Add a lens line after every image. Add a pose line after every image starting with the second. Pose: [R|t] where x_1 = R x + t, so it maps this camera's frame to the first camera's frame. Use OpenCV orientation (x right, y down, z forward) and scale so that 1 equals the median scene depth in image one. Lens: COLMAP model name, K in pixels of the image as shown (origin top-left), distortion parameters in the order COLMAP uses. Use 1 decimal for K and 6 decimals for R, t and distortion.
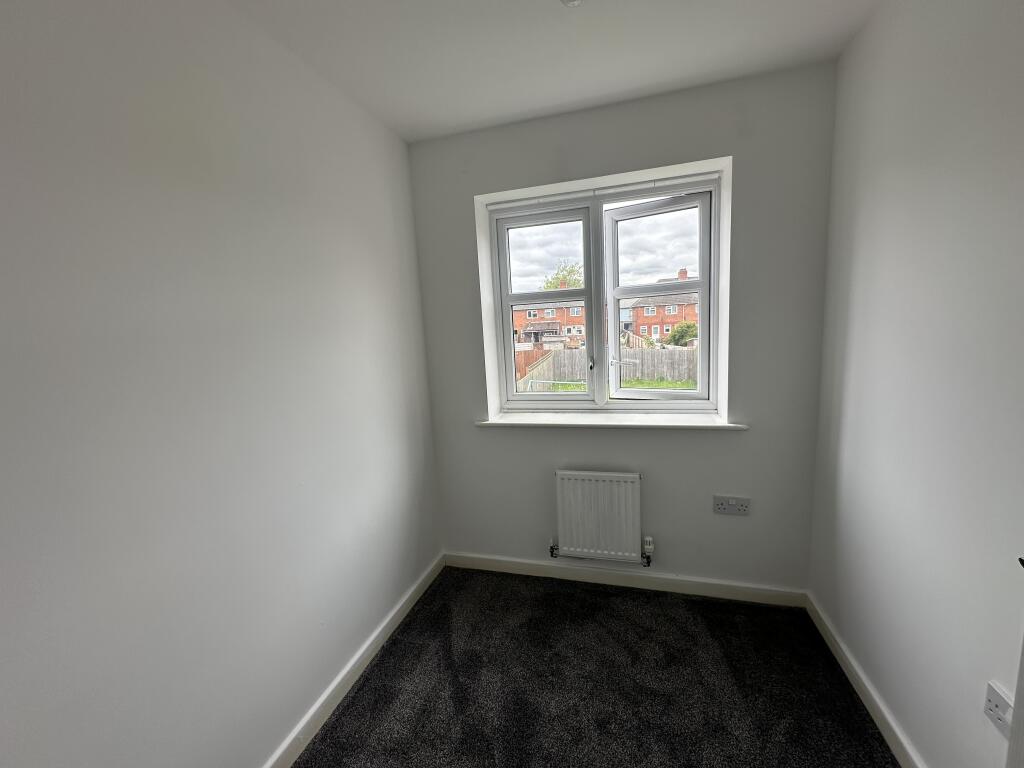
lens RADIAL K [[481.6, 0, 507.4], [0, 481.6, 379.3], [0, 0, 1]] dist [0.000041, 0.000032]
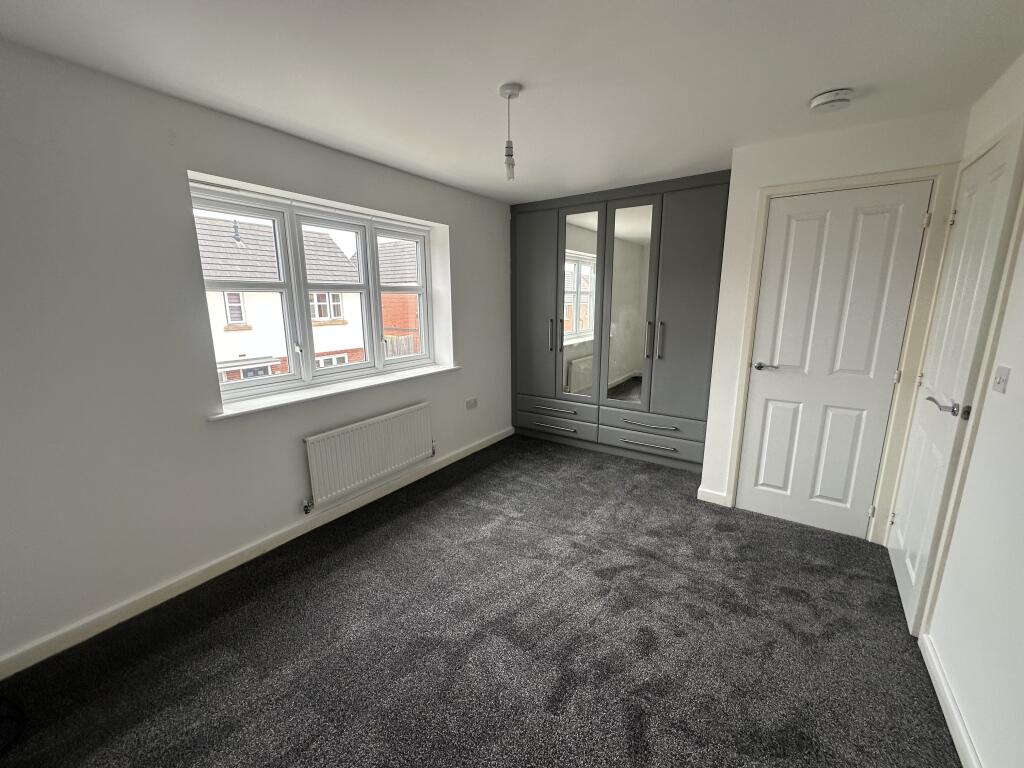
lens RADIAL K [[413.0, 0, 511.1], [0, 413.0, 386.5], [0, 0, 1]] dist [-0.003593, -0.000143]
pose [[0.287747, -0.131985, 0.948568, -0.742164], [0.124462, 0.987212, 0.099606, 0.029380], [-0.949585, 0.089400, 0.300494, 0.225676]]
